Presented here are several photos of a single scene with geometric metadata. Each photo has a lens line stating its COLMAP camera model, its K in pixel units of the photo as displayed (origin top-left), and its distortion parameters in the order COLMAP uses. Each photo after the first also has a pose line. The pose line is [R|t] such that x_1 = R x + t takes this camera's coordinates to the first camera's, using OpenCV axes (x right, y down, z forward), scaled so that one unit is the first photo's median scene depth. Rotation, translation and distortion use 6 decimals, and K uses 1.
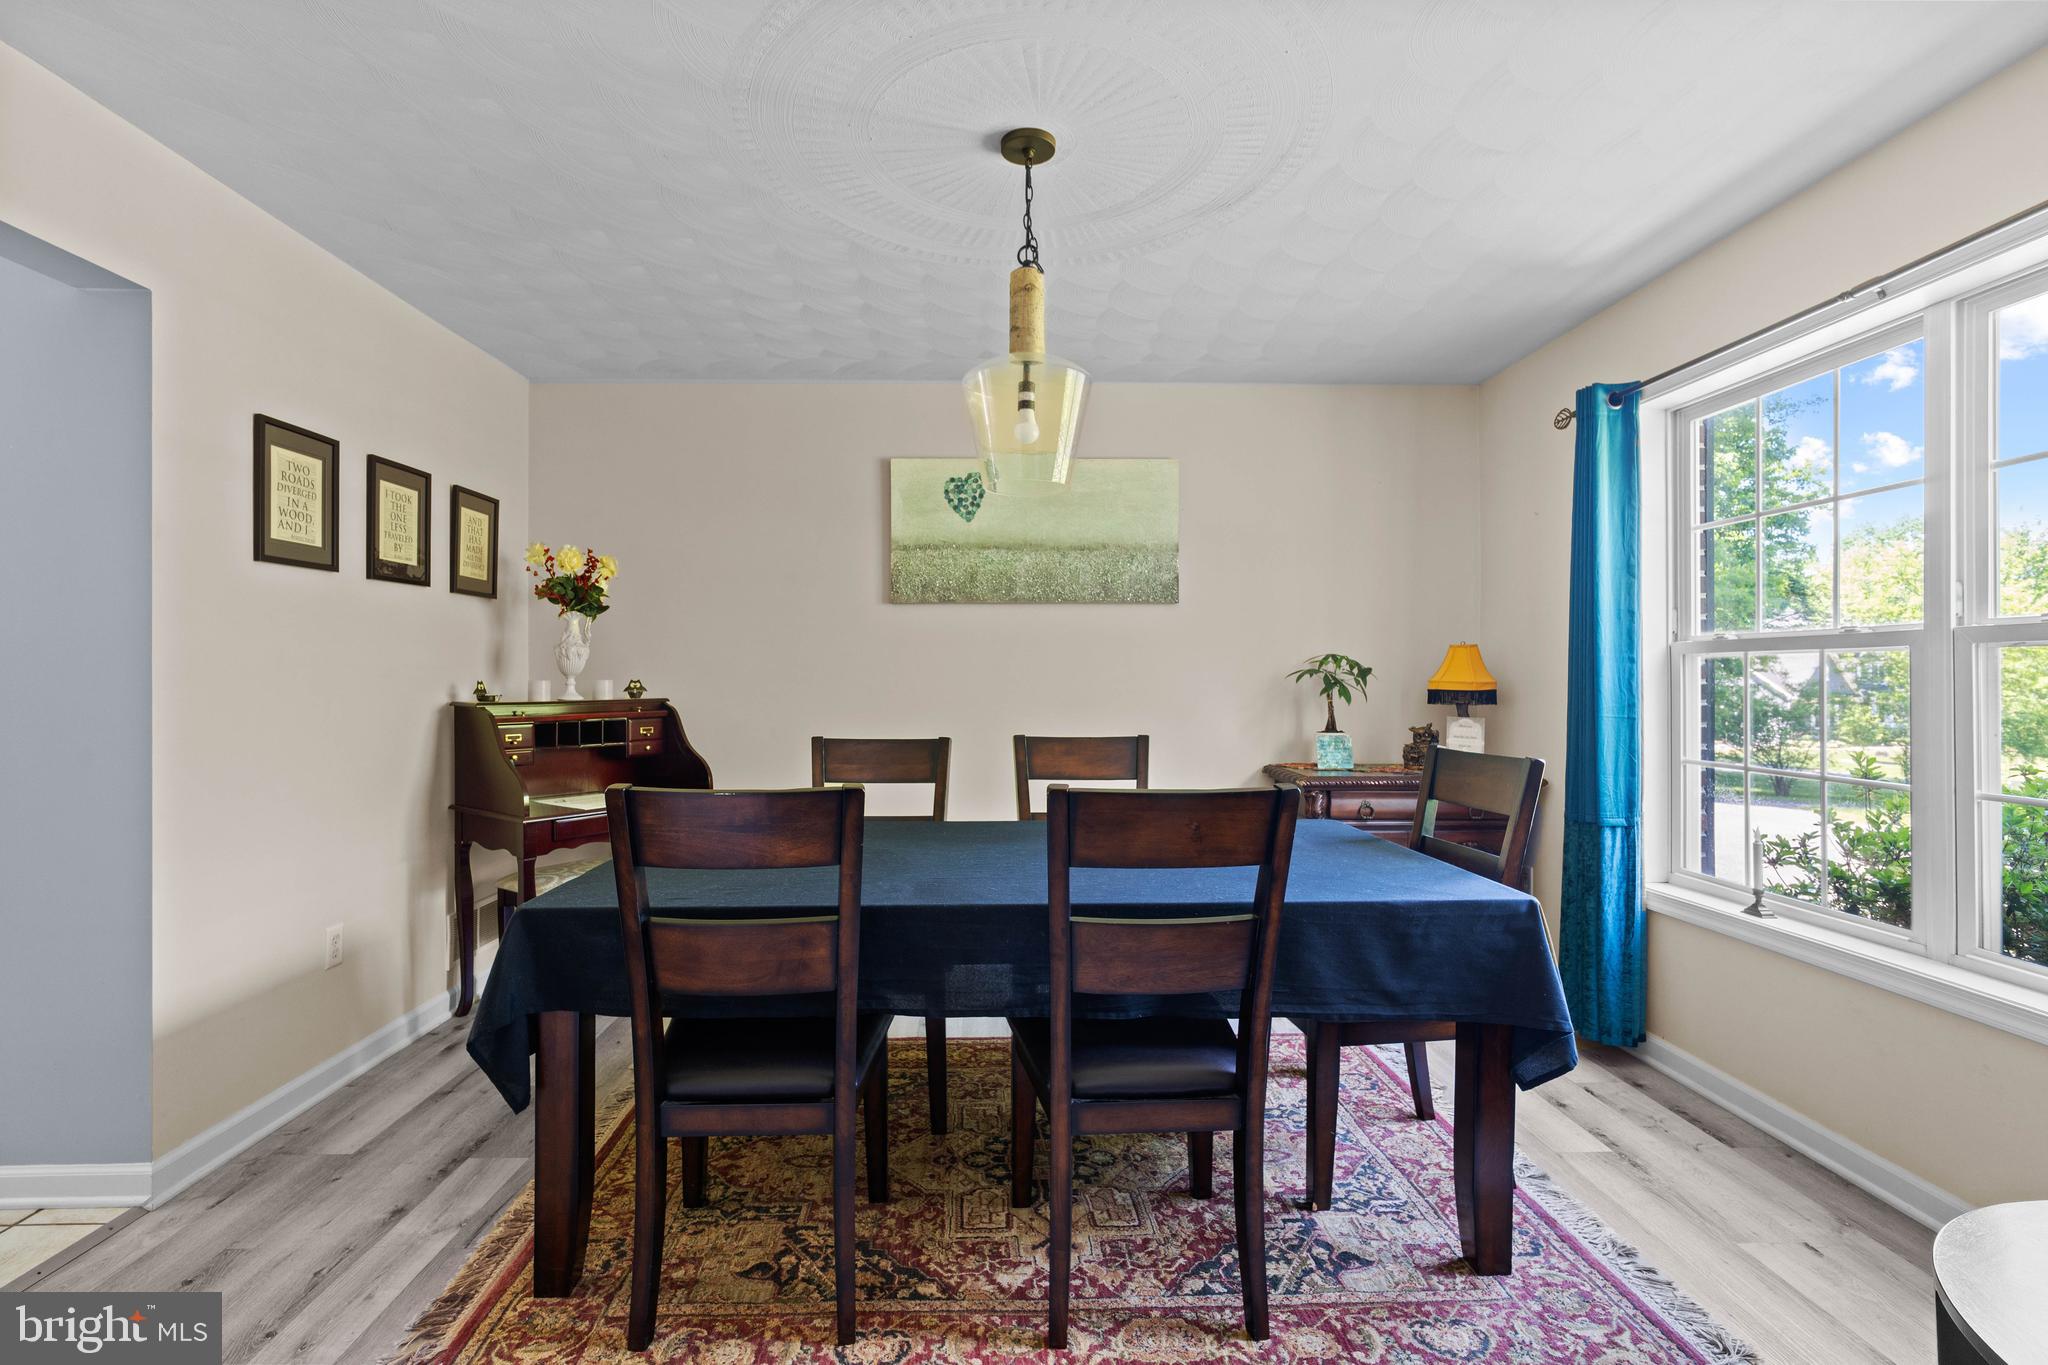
lens RADIAL K [[954.8, 0, 1024.0], [0, 954.8, 682.5], [0, 0, 1]] dist [-0.004172, -0.000256]
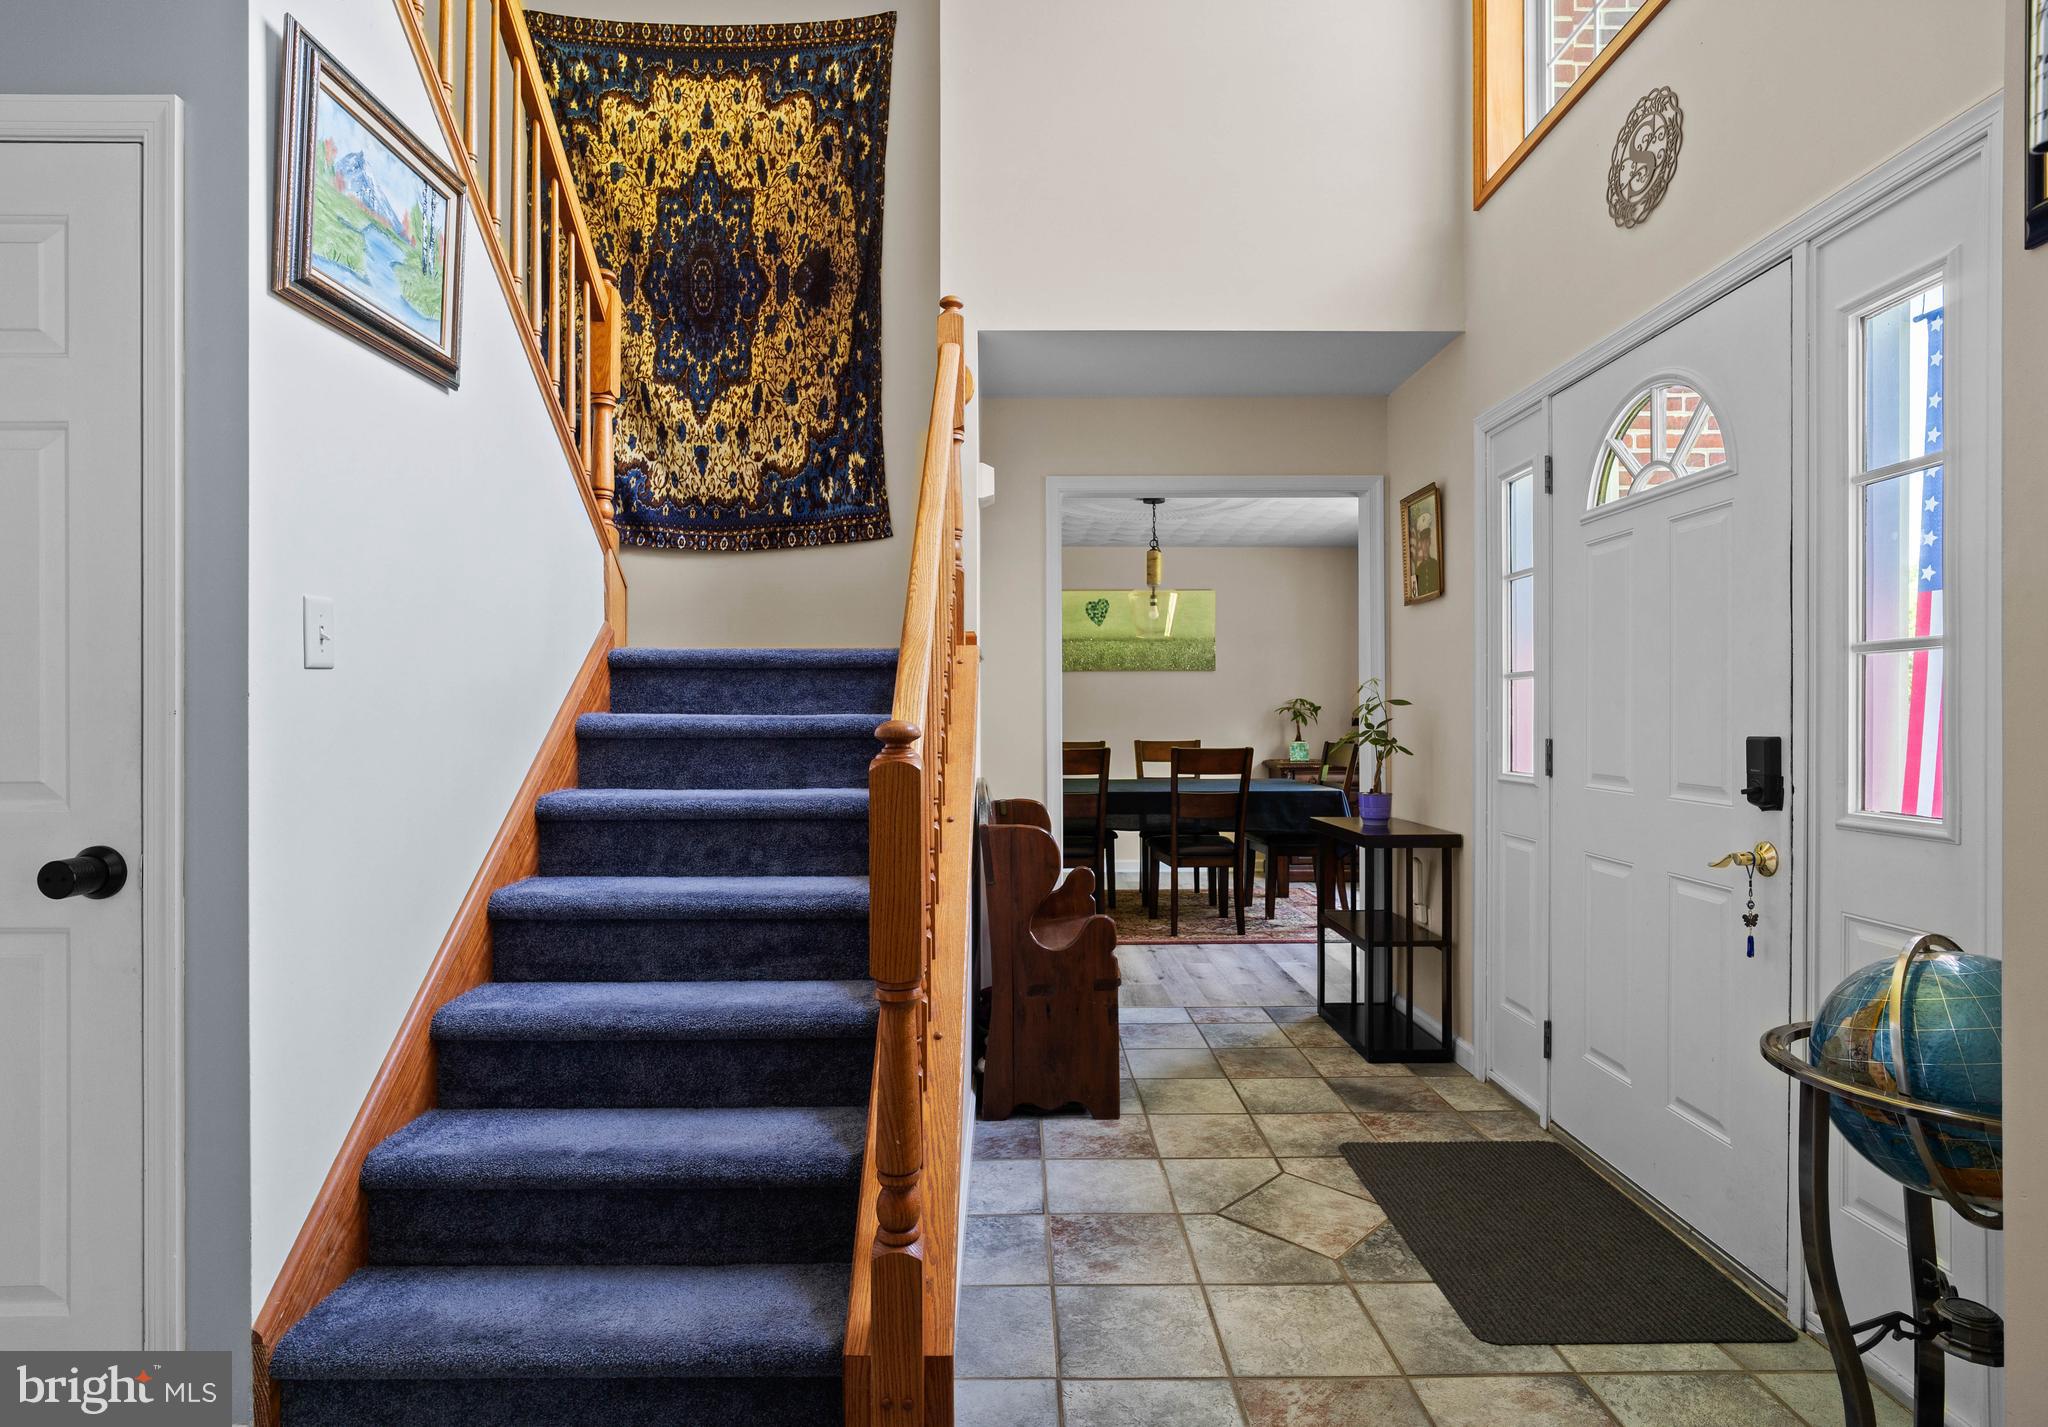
lens RADIAL K [[1036.3, 0, 1024.0], [0, 1036.3, 713.5], [0, 0, 1]] dist [-0.002280, -0.000205]
pose [[0.999628, -0.002211, -0.027172, -0.174811], [0.002087, 0.999987, -0.004588, 0.007347], [0.027182, 0.004529, 0.999620, -1.147621]]
